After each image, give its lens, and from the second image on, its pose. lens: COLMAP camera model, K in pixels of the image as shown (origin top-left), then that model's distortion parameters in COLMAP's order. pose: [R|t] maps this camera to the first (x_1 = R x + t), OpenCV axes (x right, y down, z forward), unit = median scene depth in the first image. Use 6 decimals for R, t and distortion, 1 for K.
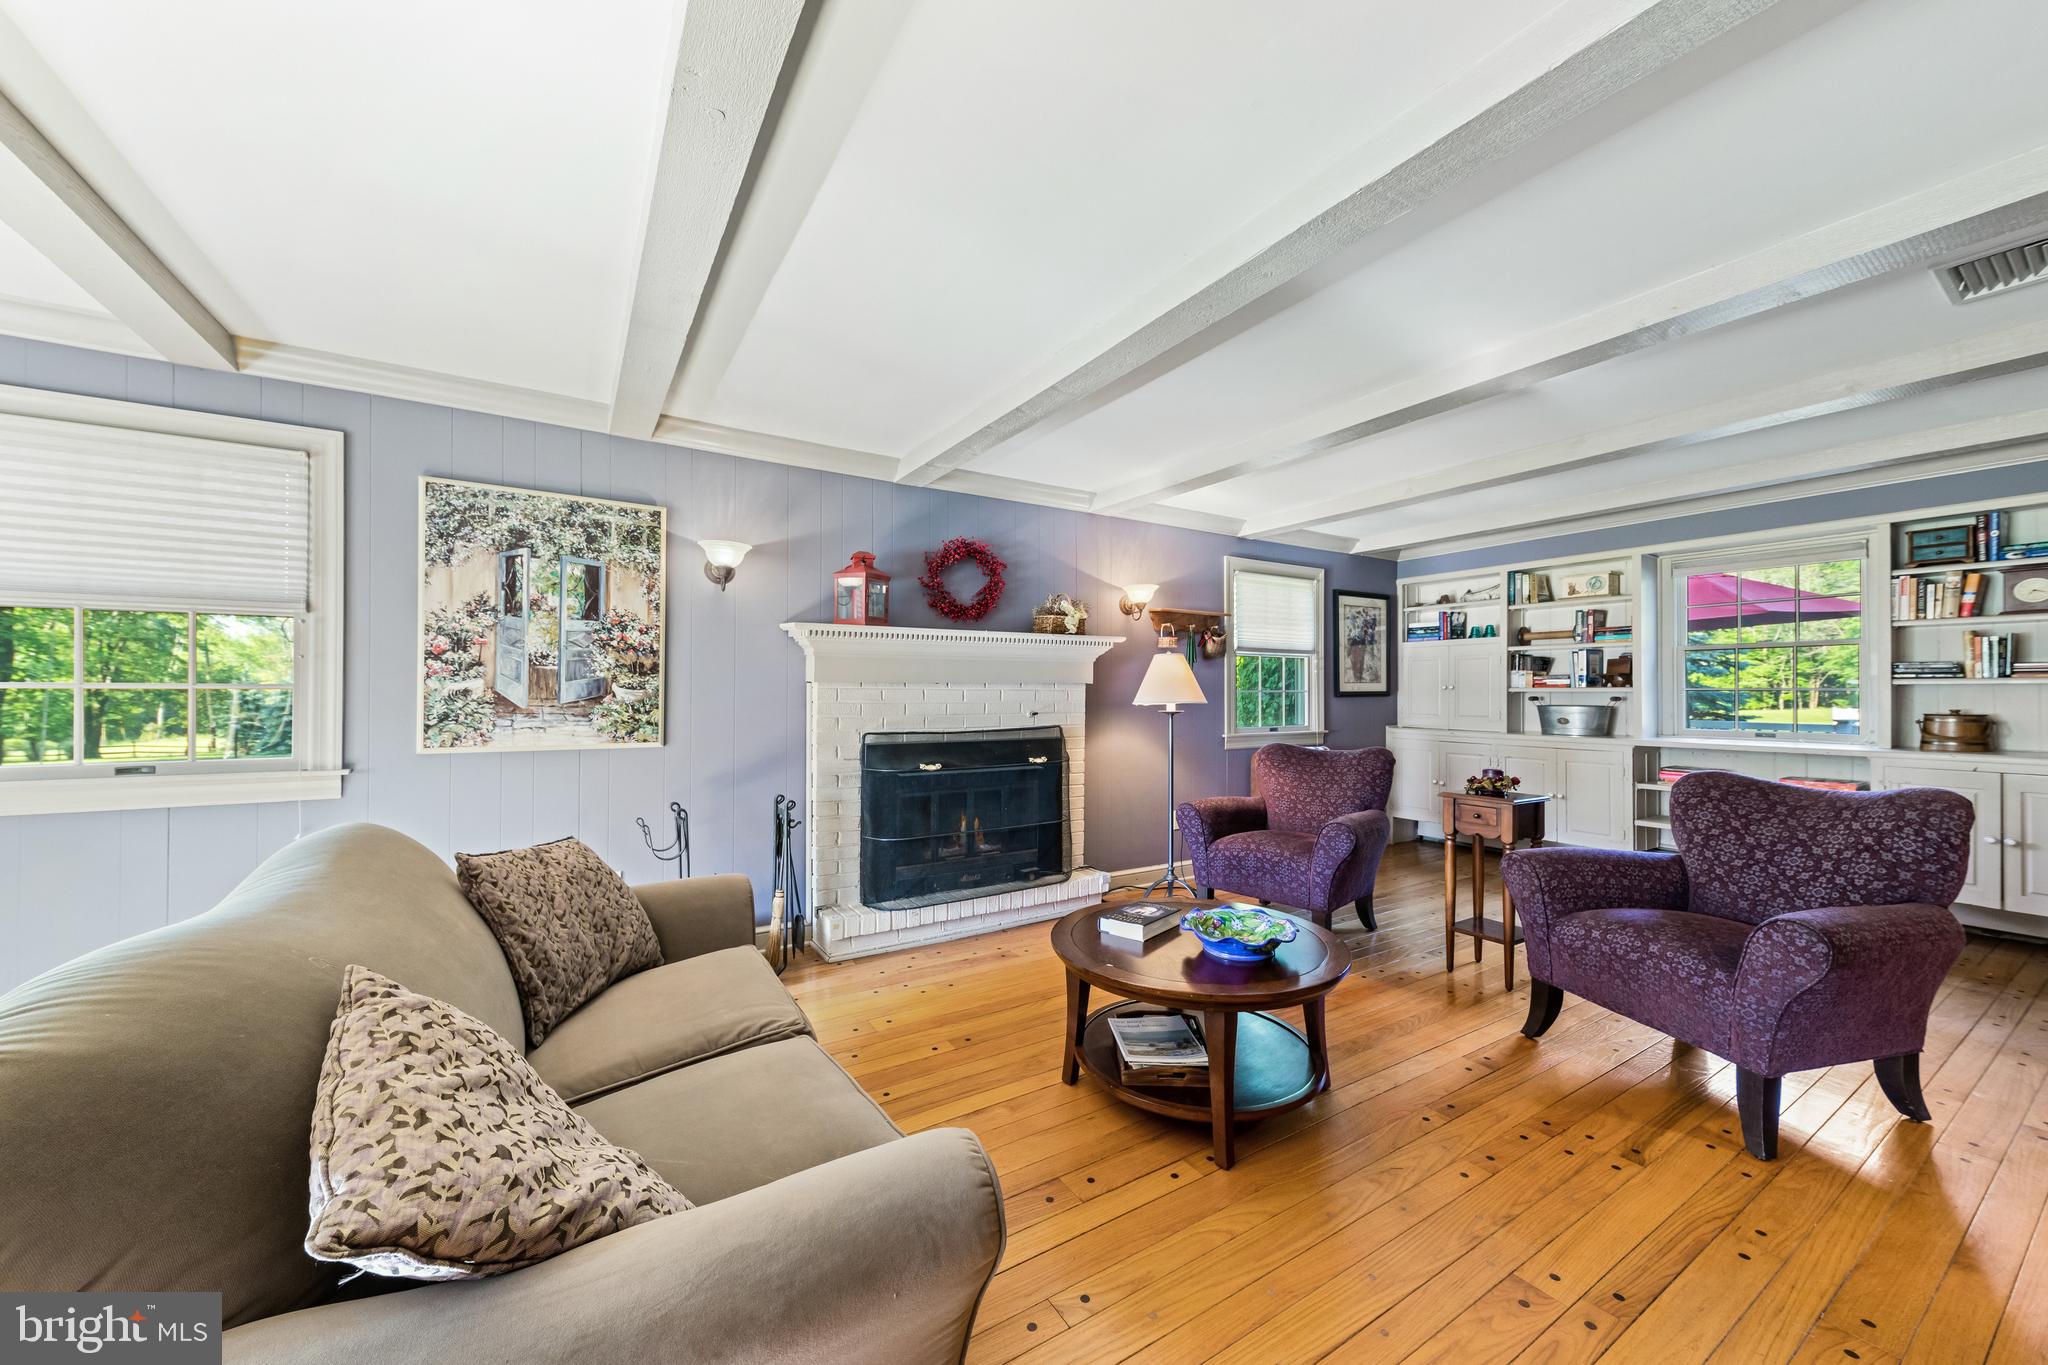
lens RADIAL K [[708.8, 0, 1023.7], [0, 708.8, 679.3], [0, 0, 1]] dist [0.008070, -0.000594]
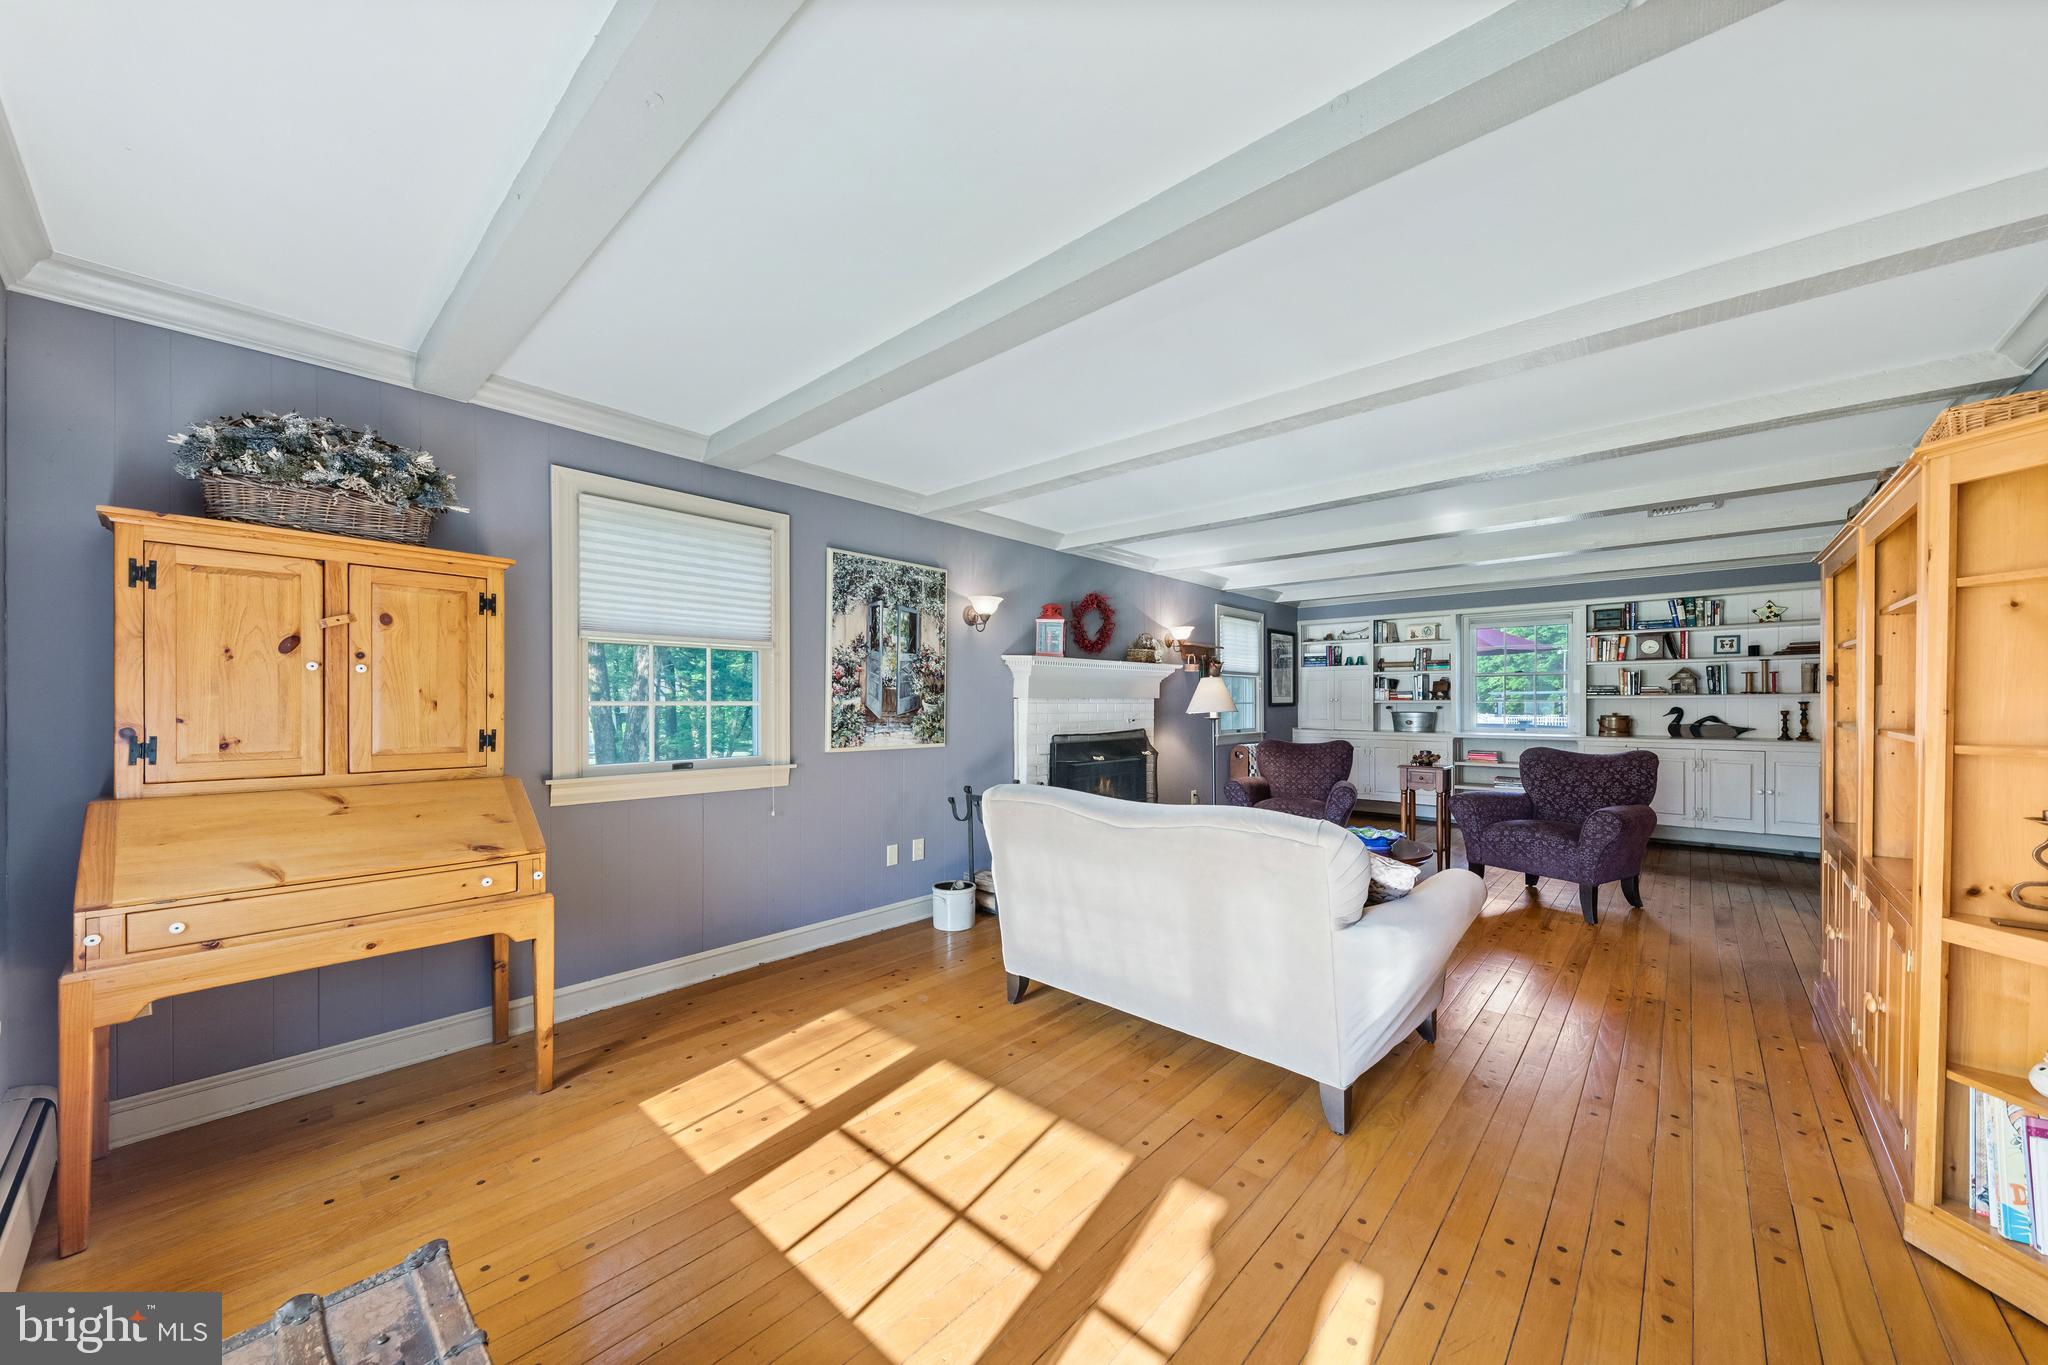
lens RADIAL K [[708.8, 0, 1022.0], [0, 708.8, 699.5], [0, 0, 1]] dist [0.008070, -0.000594]
pose [[0.959115, -0.001233, 0.283013, -0.611945], [-0.002851, 0.999898, 0.014021, -0.011122], [-0.283001, -0.014255, 0.959014, -0.278492]]
